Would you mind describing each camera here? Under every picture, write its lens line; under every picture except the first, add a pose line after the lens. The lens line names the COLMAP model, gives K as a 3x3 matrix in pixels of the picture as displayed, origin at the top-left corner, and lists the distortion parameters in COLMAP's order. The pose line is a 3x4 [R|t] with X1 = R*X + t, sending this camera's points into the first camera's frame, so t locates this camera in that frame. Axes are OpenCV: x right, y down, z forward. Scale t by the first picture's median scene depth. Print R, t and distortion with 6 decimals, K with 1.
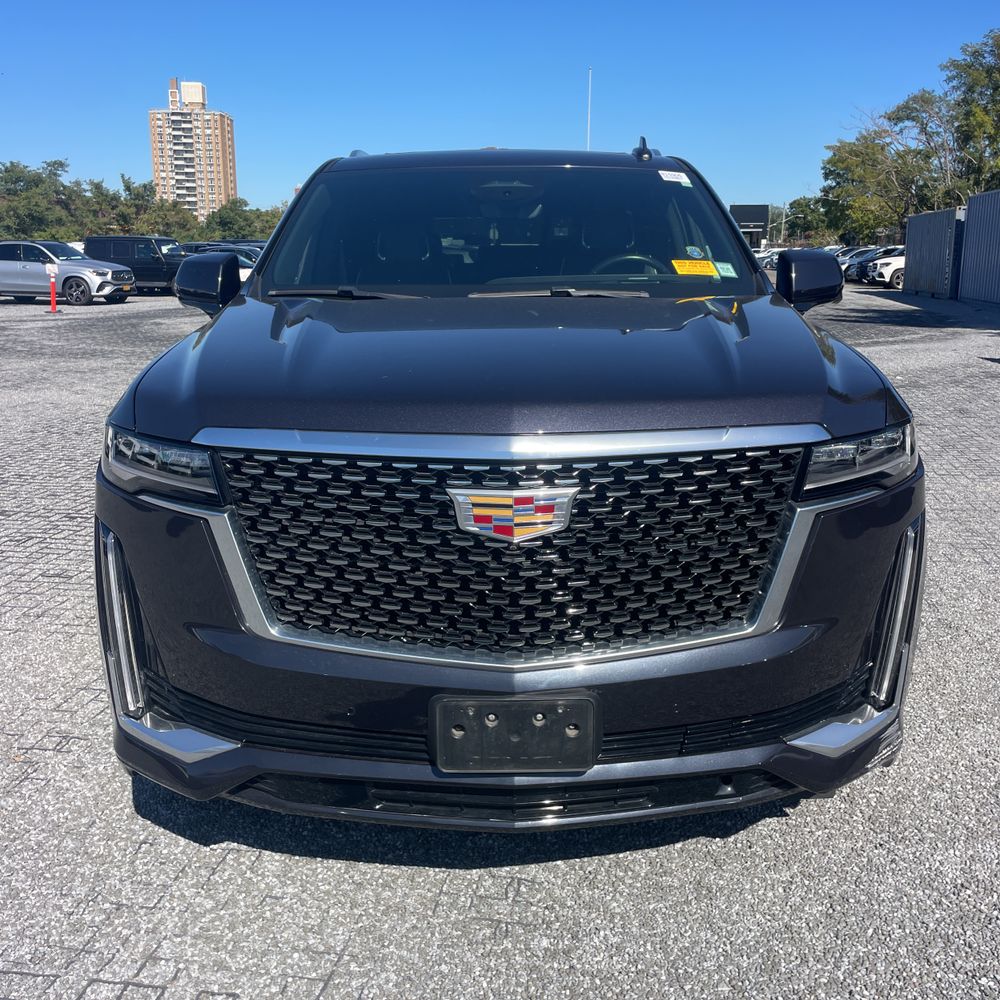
lens RADIAL K [[1032.7, 0, 500.0], [0, 1032.7, 500.0], [0, 0, 1]] dist [0.081475, -0.118130]
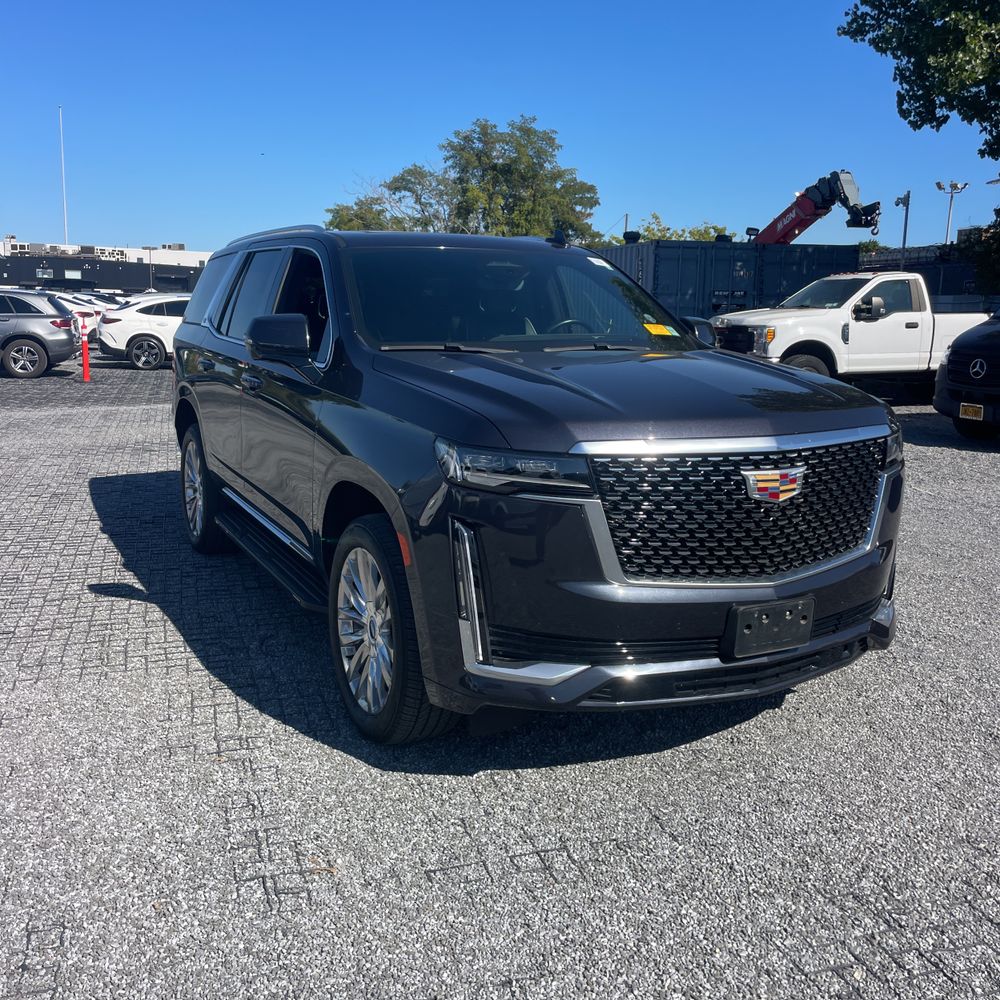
lens RADIAL K [[1022.9, 0, 498.4], [0, 1022.9, 505.2], [0, 0, 1]] dist [0.075083, -0.105599]
pose [[0.893785, -0.071396, 0.442777, -1.033017], [0.089447, 0.995791, -0.019989, 0.036039], [-0.439486, 0.057471, 0.896409, -0.223375]]
